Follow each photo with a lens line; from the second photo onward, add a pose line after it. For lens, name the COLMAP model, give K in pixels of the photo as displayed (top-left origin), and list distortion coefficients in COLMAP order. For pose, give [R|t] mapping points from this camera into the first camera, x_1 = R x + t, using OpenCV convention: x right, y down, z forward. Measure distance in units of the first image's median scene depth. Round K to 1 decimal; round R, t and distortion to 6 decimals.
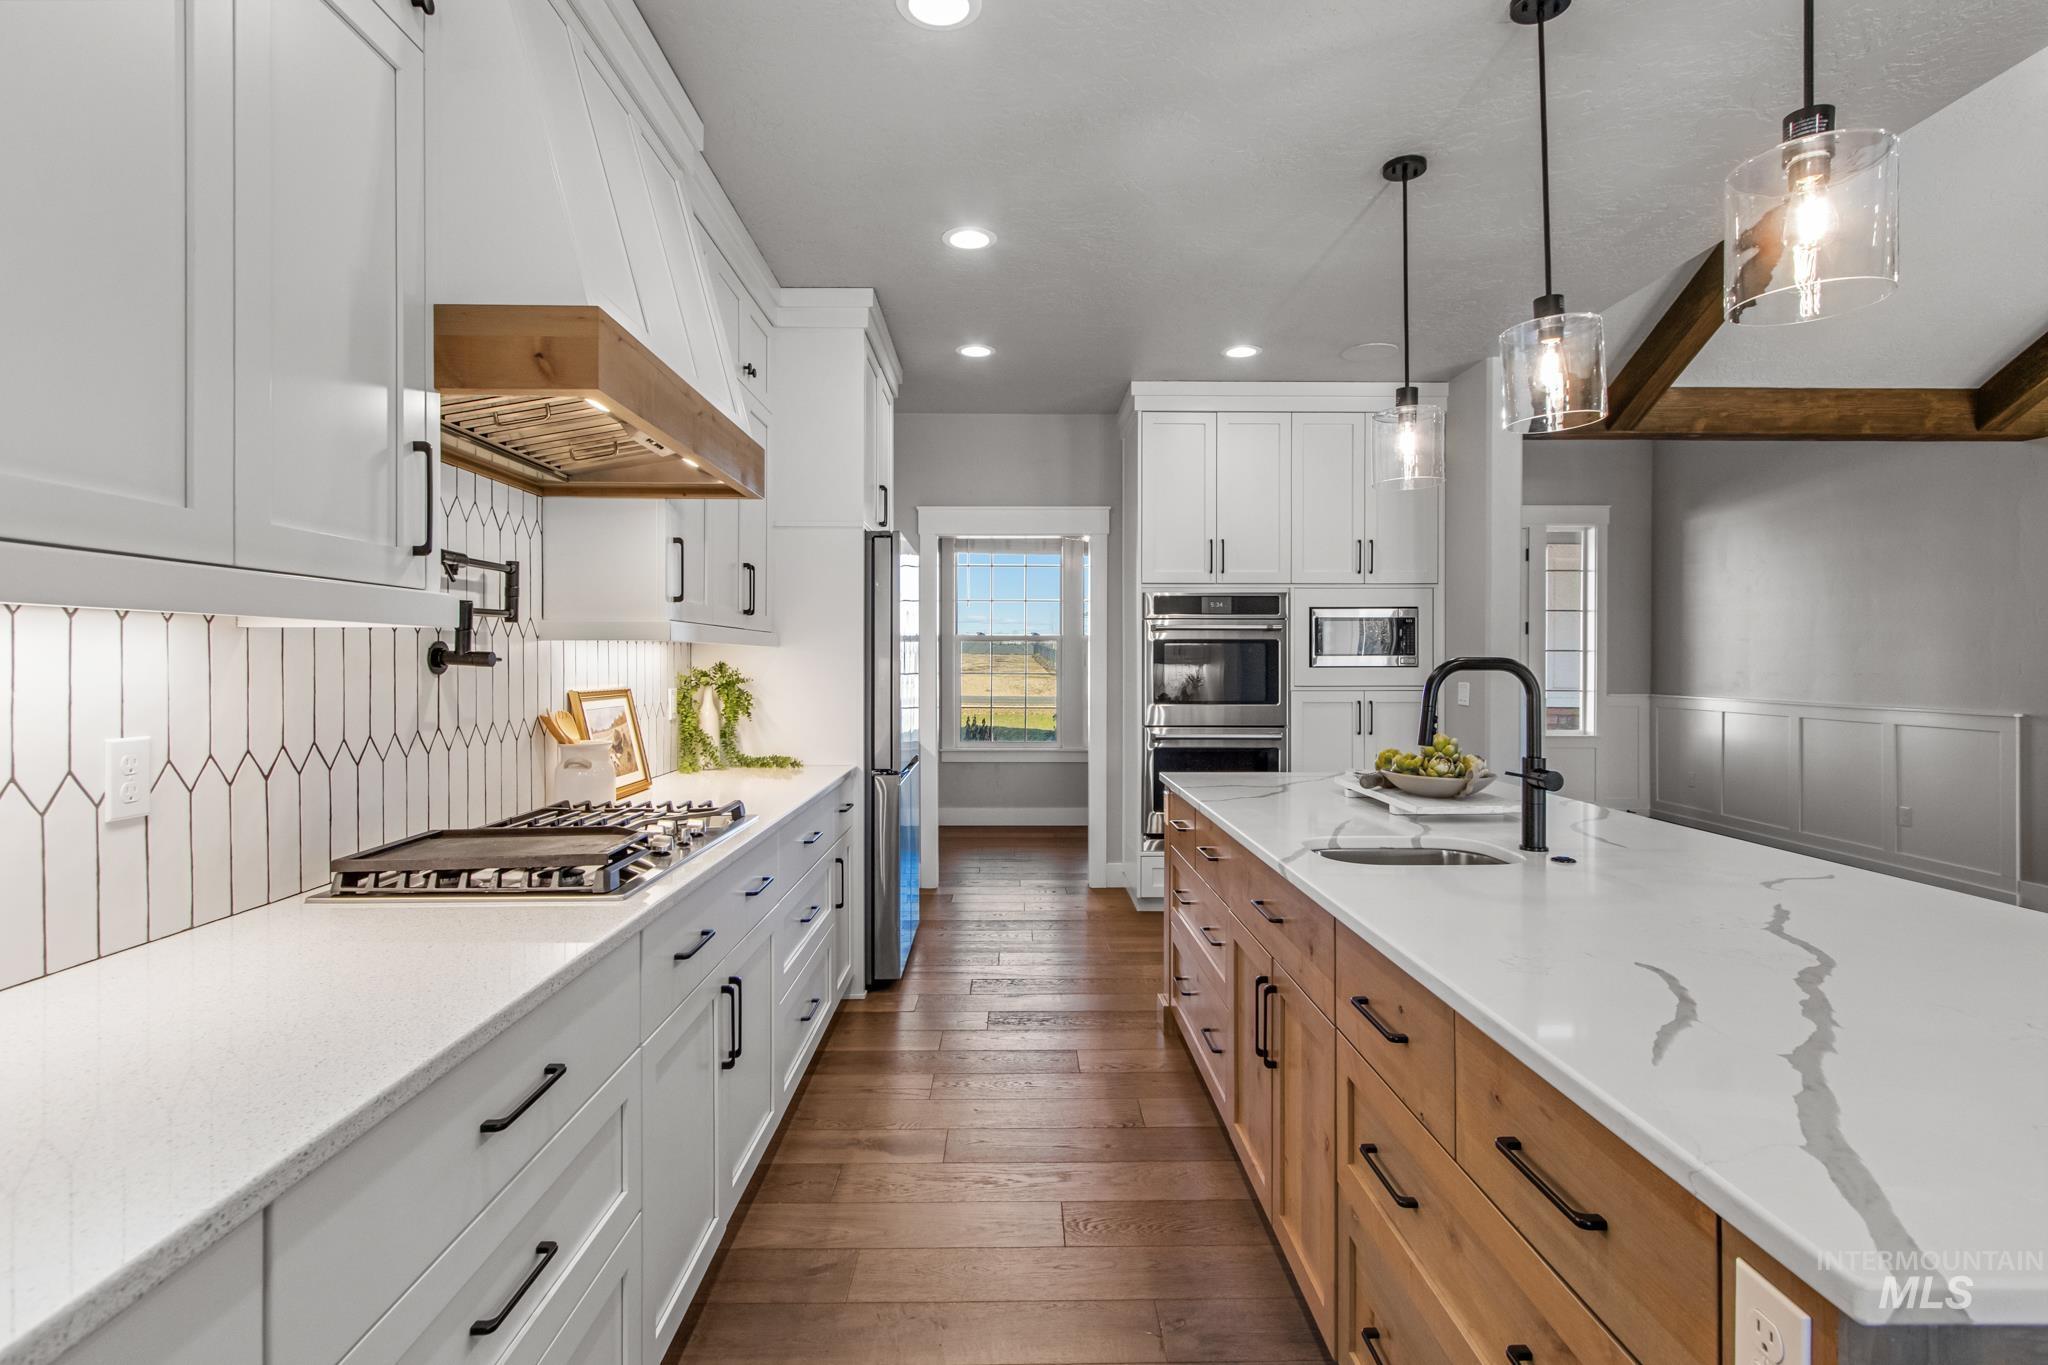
lens RADIAL K [[1005.8, 0, 1029.3], [0, 1005.8, 674.7], [0, 0, 1]] dist [0.002606, 0.000103]
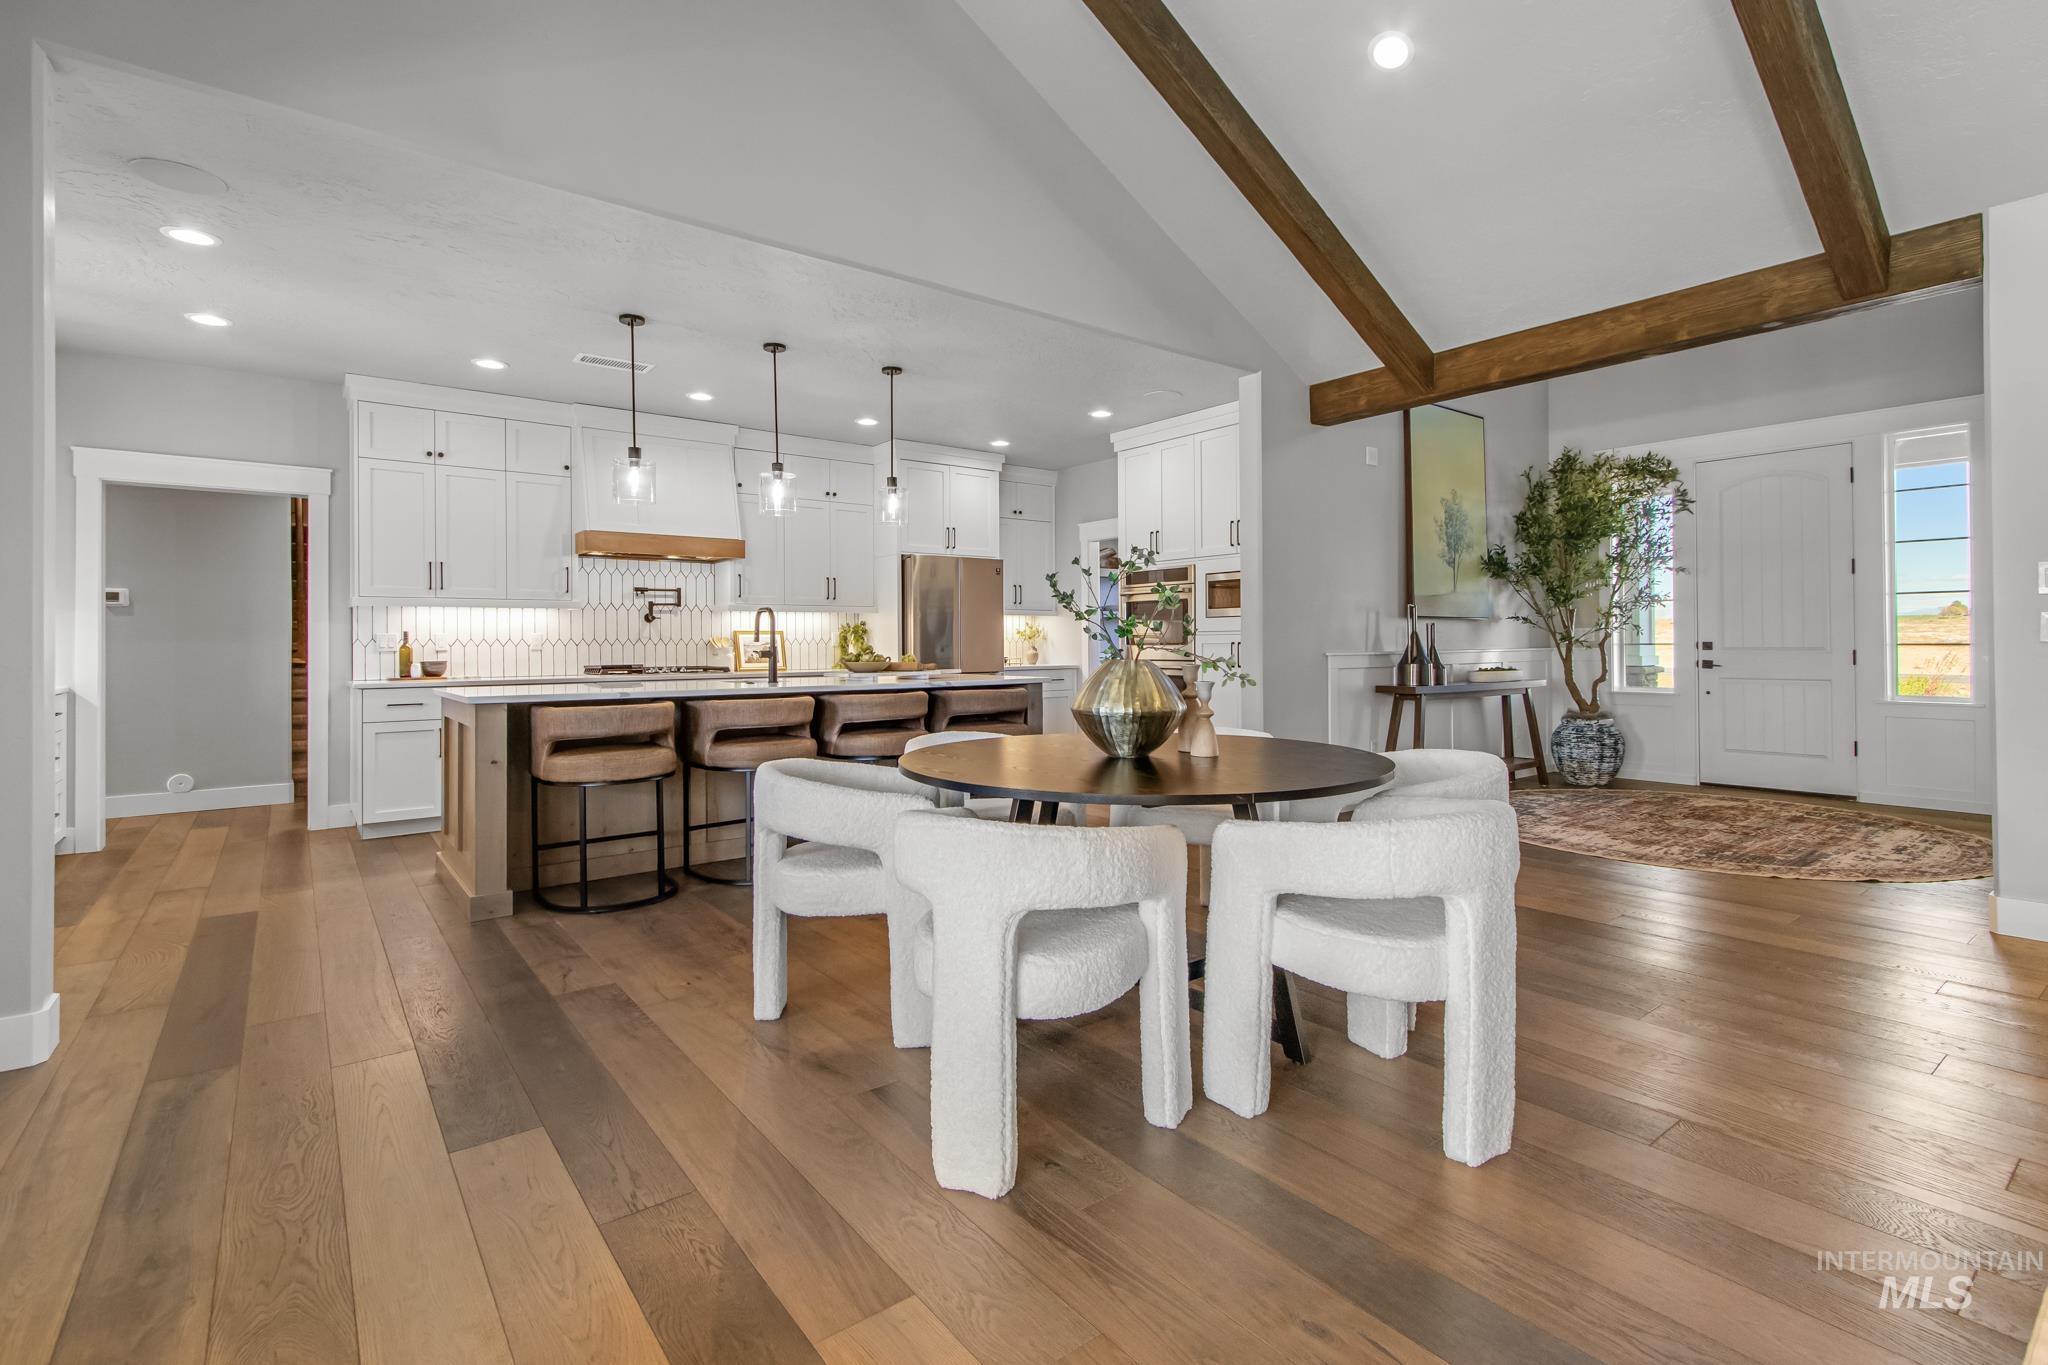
lens RADIAL K [[935.9, 0, 1031.7], [0, 935.9, 636.0], [0, 0, 1]] dist [0.000055, 0.000064]
pose [[0.604416, -0.009533, -0.796612, 1.405450], [-0.002970, 0.999894, -0.014219, 0.044052], [0.796663, 0.010960, 0.604324, 0.054829]]
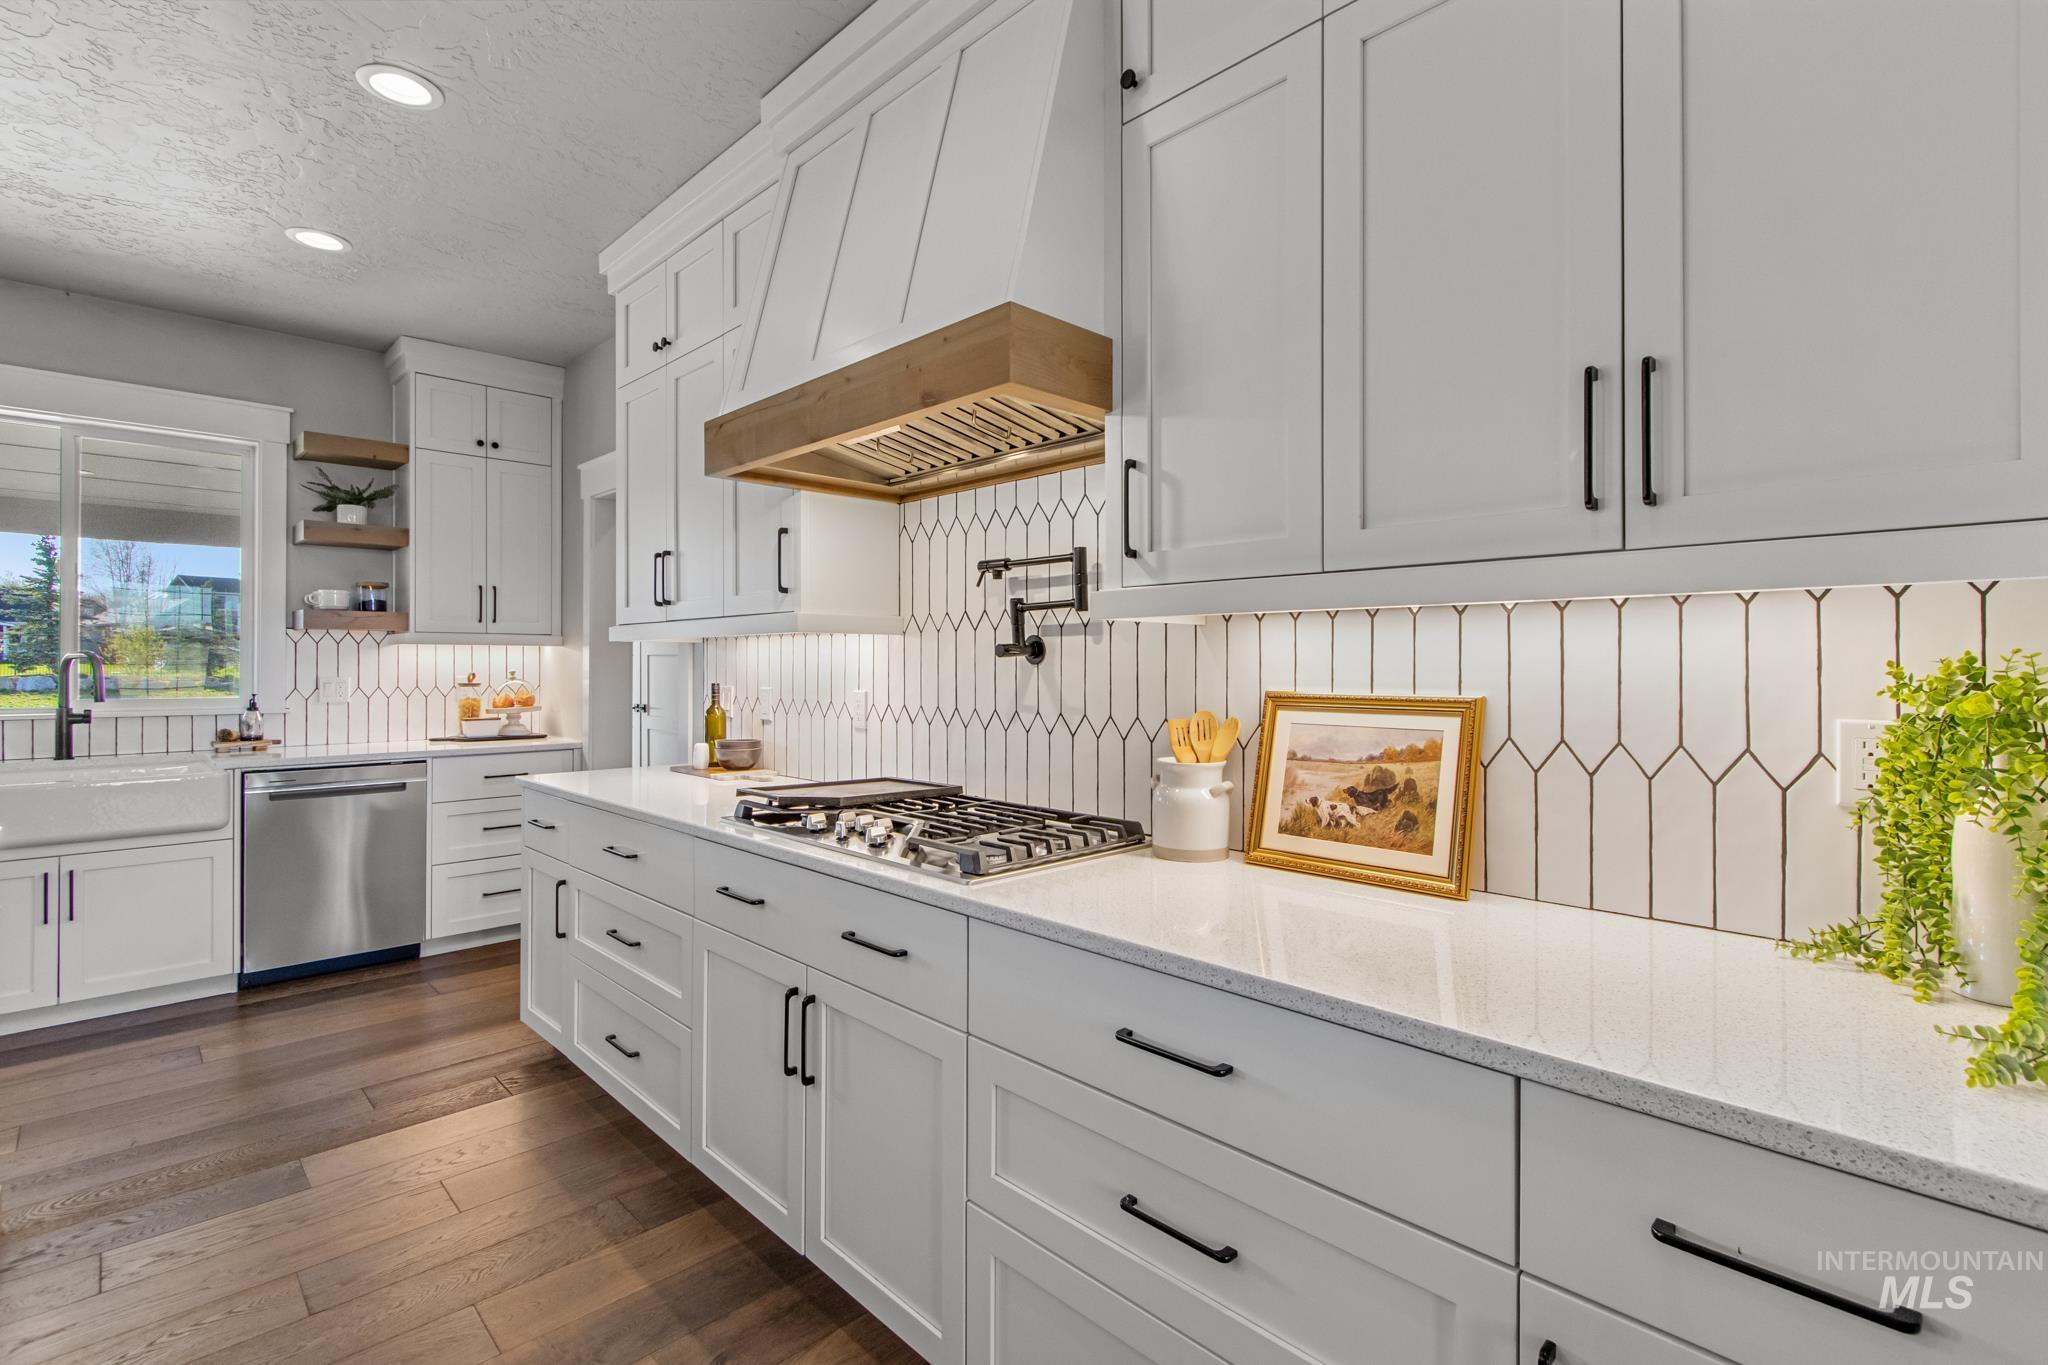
lens RADIAL K [[959.4, 0, 1023.7], [0, 959.4, 662.9], [0, 0, 1]] dist [0.013656, -0.000171]
pose [[-0.725351, 0.002538, -0.688375, 0.084858], [-0.007008, 0.999914, 0.011071, -0.007146], [0.688344, 0.012855, -0.725271, 0.904705]]
